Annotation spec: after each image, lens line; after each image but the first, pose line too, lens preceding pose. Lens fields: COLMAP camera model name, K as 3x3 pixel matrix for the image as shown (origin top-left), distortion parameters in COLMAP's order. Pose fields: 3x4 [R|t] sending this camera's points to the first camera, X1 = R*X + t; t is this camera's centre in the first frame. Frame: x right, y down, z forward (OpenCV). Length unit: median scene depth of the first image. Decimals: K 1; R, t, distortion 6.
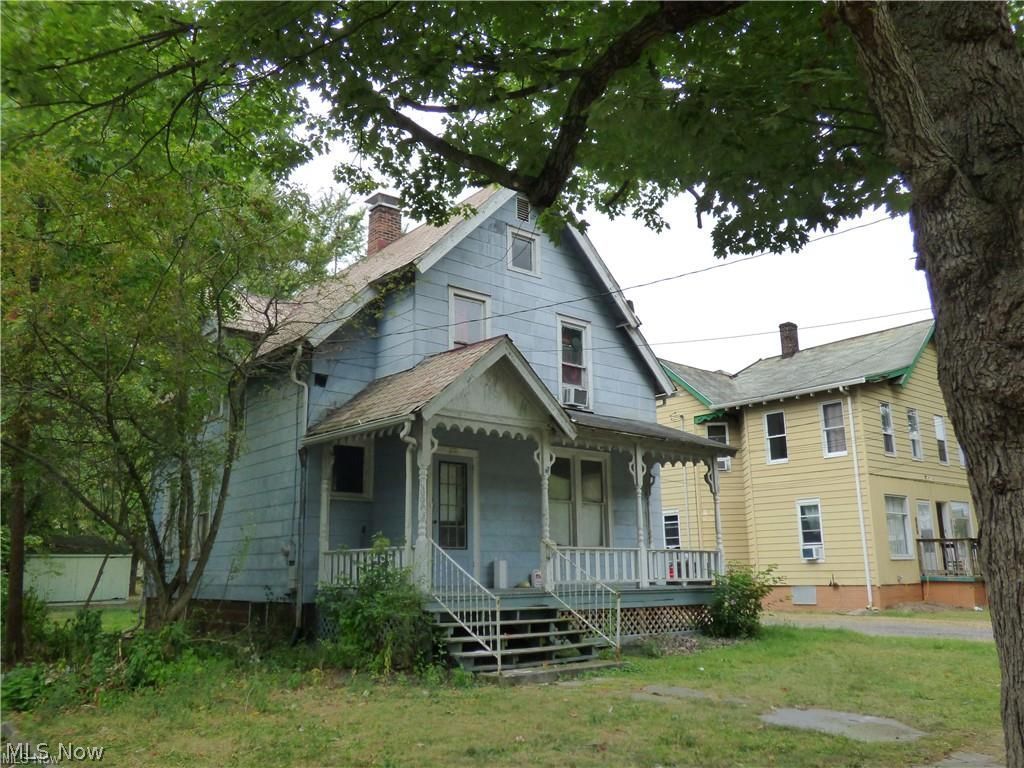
lens RADIAL K [[845.4, 0, 512.0], [0, 845.4, 384.0], [0, 0, 1]] dist [0.001857, 0.001272]
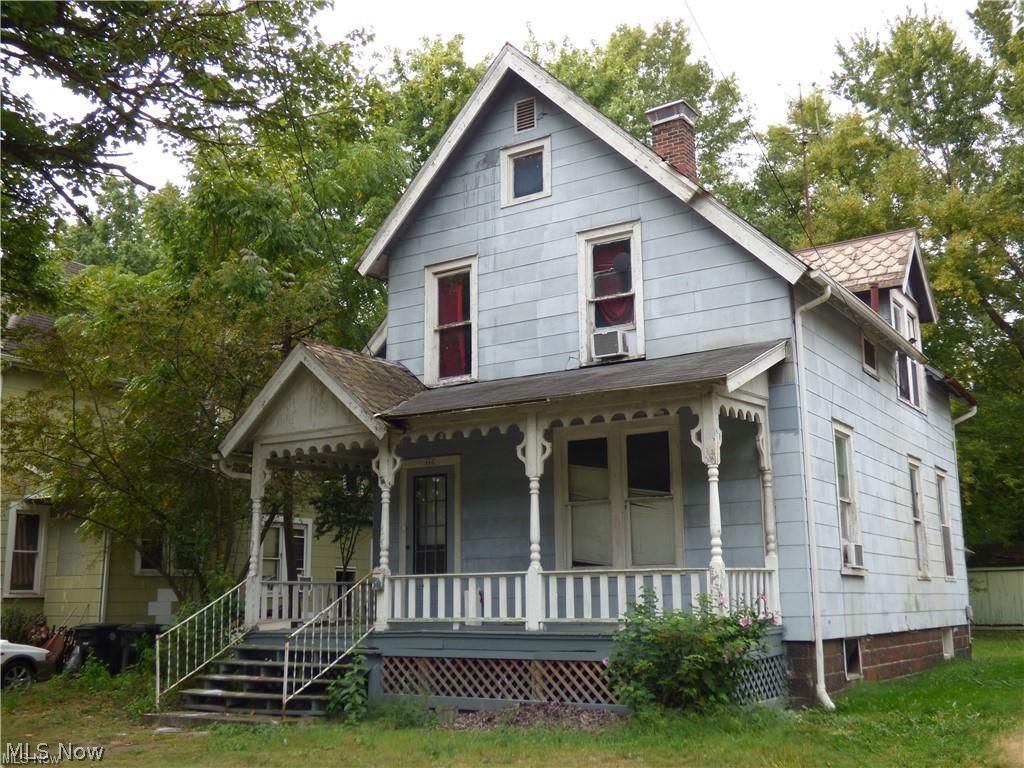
lens RADIAL K [[1072.4, 0, 512.0], [0, 1072.4, 384.0], [0, 0, 1]] dist [-0.007617, -0.021261]
pose [[0.287780, -0.185371, -0.939585, 0.974642], [0.219075, 0.967817, -0.123842, 0.154561], [0.932303, -0.170201, 0.319129, 0.750985]]
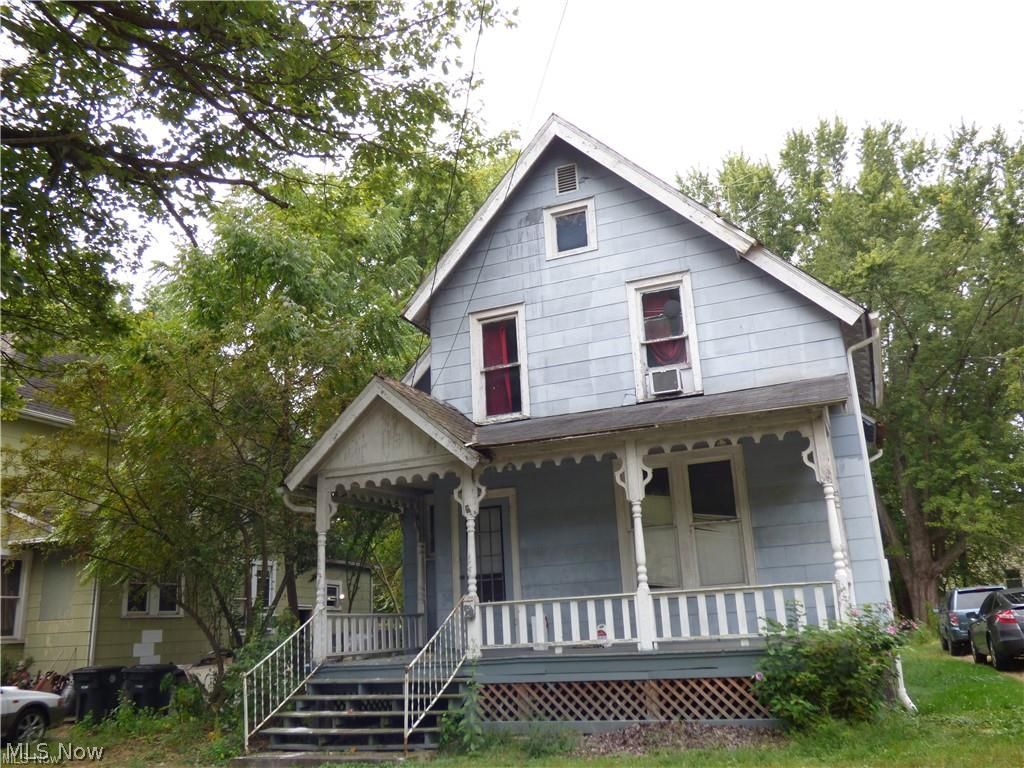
lens RADIAL K [[871.1, 0, 512.0], [0, 871.1, 384.0], [0, 0, 1]] dist [-0.021388, 0.001324]
pose [[0.451536, -0.255505, -0.854888, 0.758842], [0.239301, 0.957699, -0.159838, 0.121662], [0.859564, -0.132403, 0.493578, 0.592164]]
